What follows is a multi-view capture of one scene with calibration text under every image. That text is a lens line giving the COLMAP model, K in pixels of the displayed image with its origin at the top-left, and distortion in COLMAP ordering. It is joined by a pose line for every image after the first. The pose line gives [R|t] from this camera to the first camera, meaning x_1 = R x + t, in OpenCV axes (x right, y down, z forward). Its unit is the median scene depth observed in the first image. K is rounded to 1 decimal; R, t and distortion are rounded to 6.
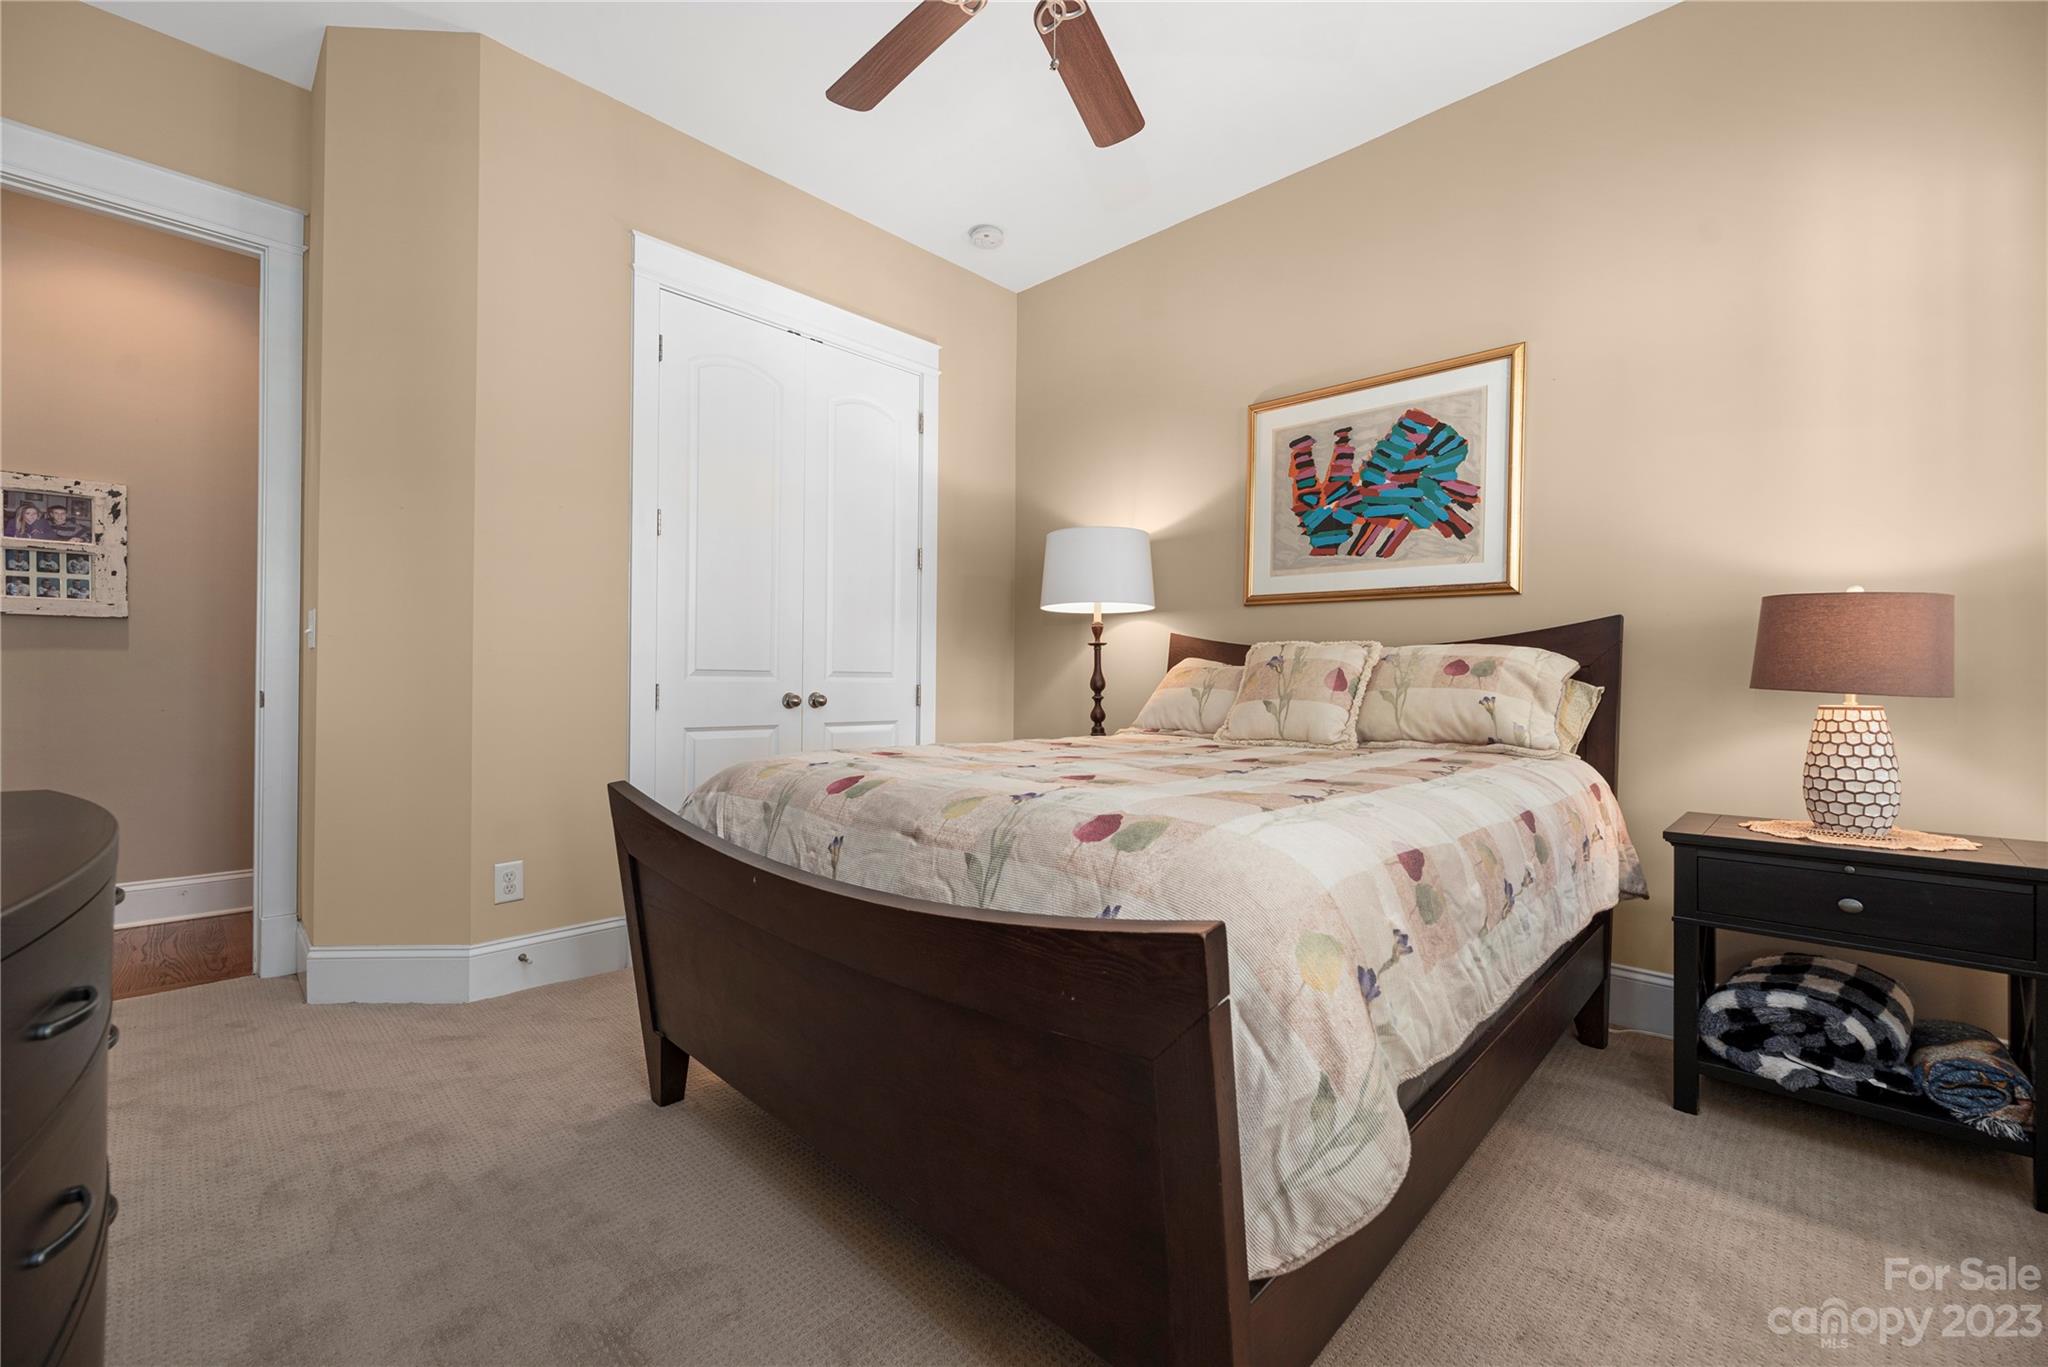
lens RADIAL K [[853.6, 0, 1024.0], [0, 853.6, 683.5], [0, 0, 1]] dist [0.001131, 0.000166]
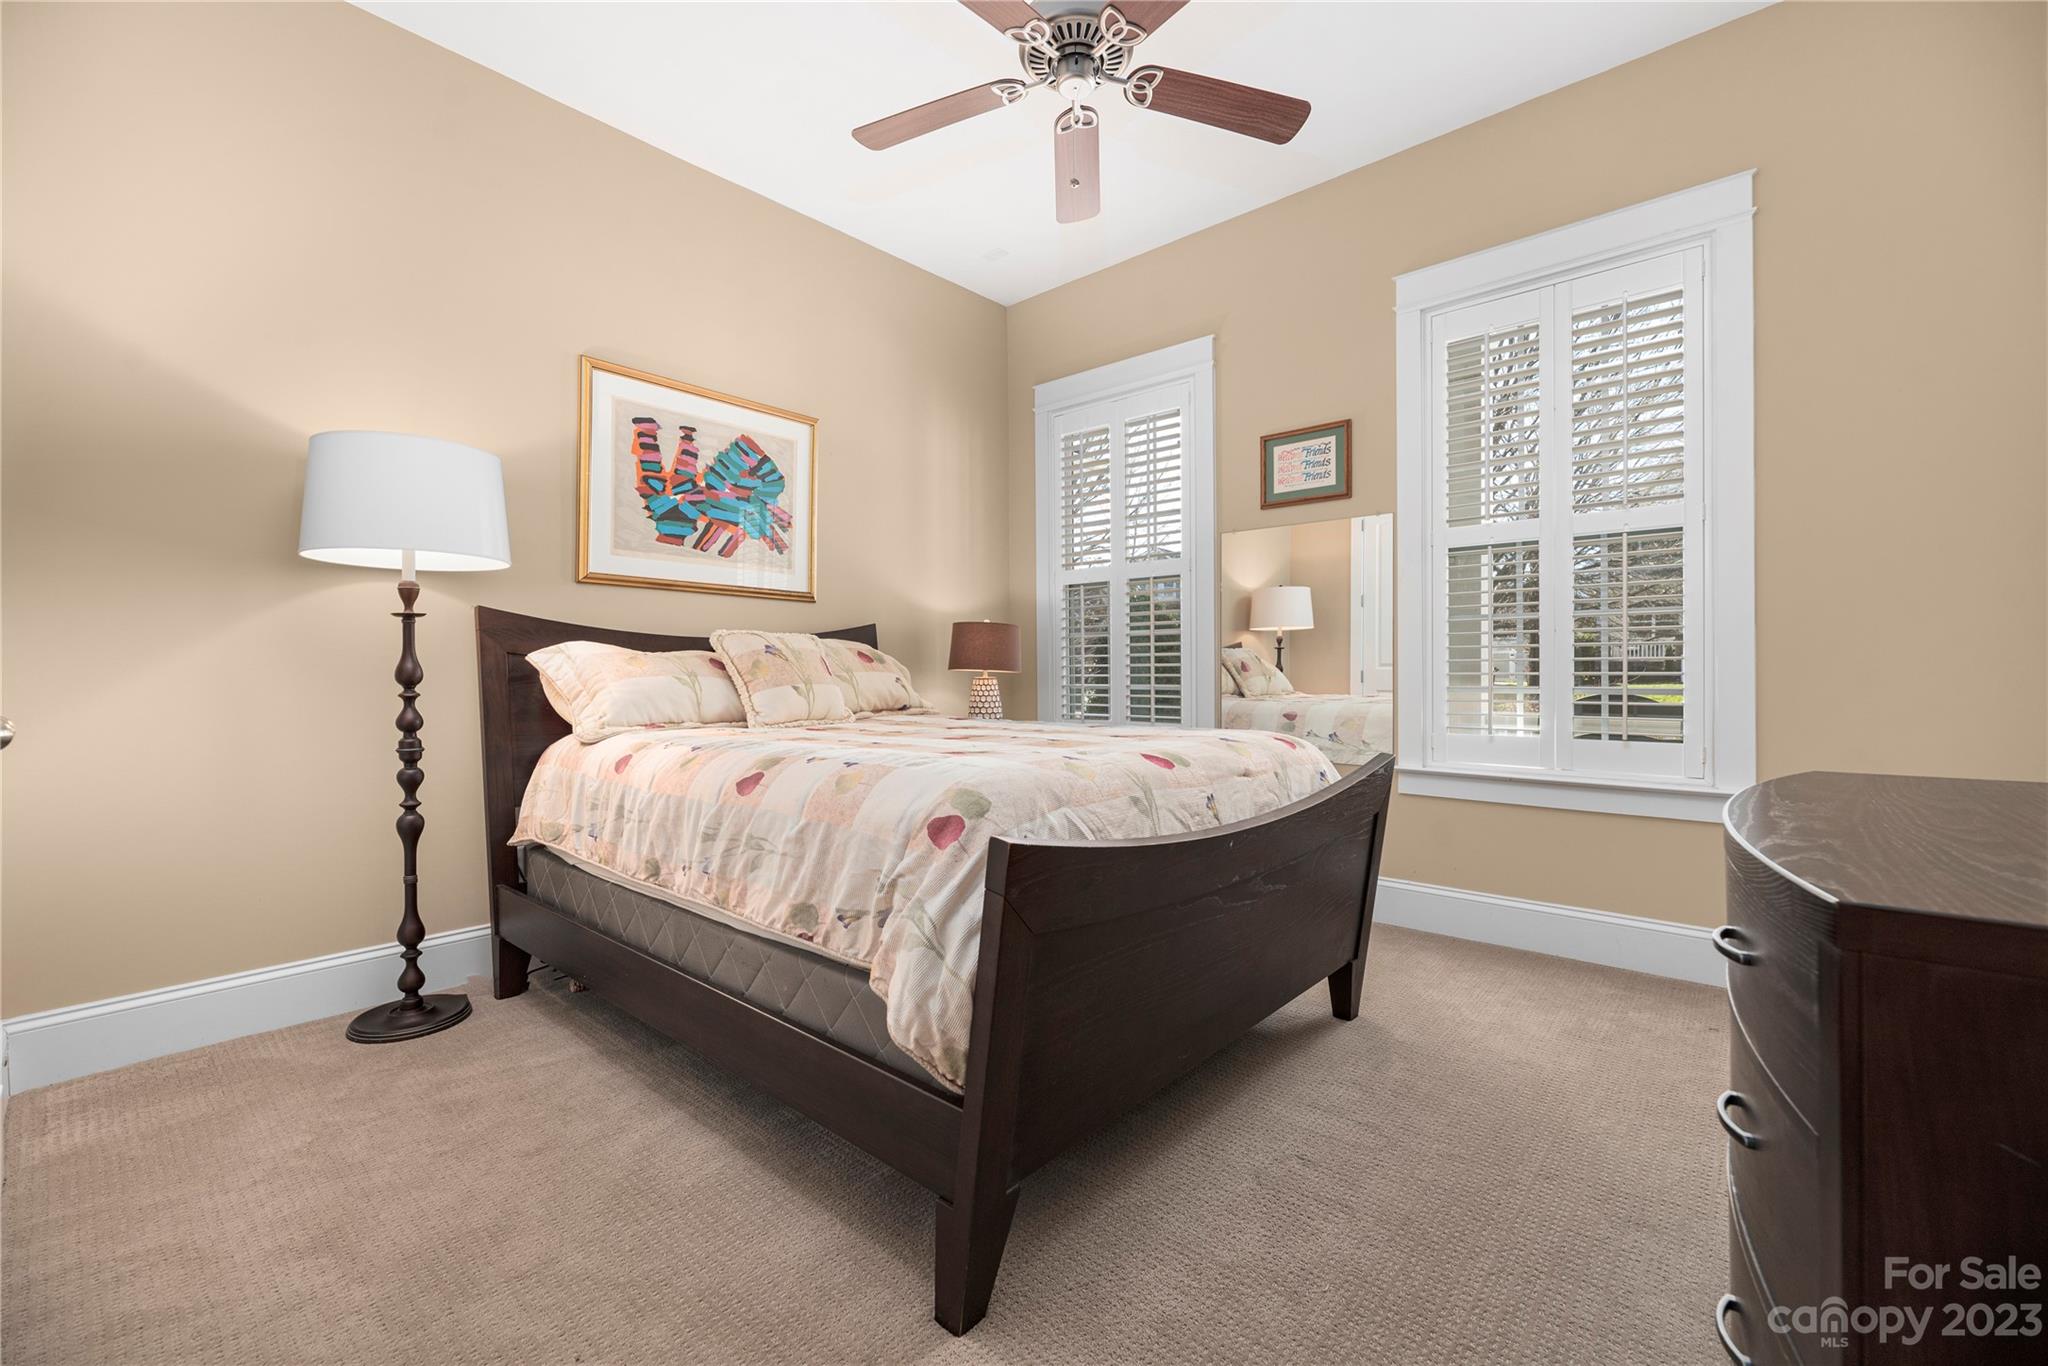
lens RADIAL K [[830.0, 0, 1031.1], [0, 830.0, 677.0], [0, 0, 1]] dist [-0.000427, -0.000084]
pose [[-0.043322, -0.018928, 0.998882, -0.672085], [0.007064, 0.999790, 0.019252, -0.007715], [-0.999036, 0.007890, -0.043179, 0.627985]]
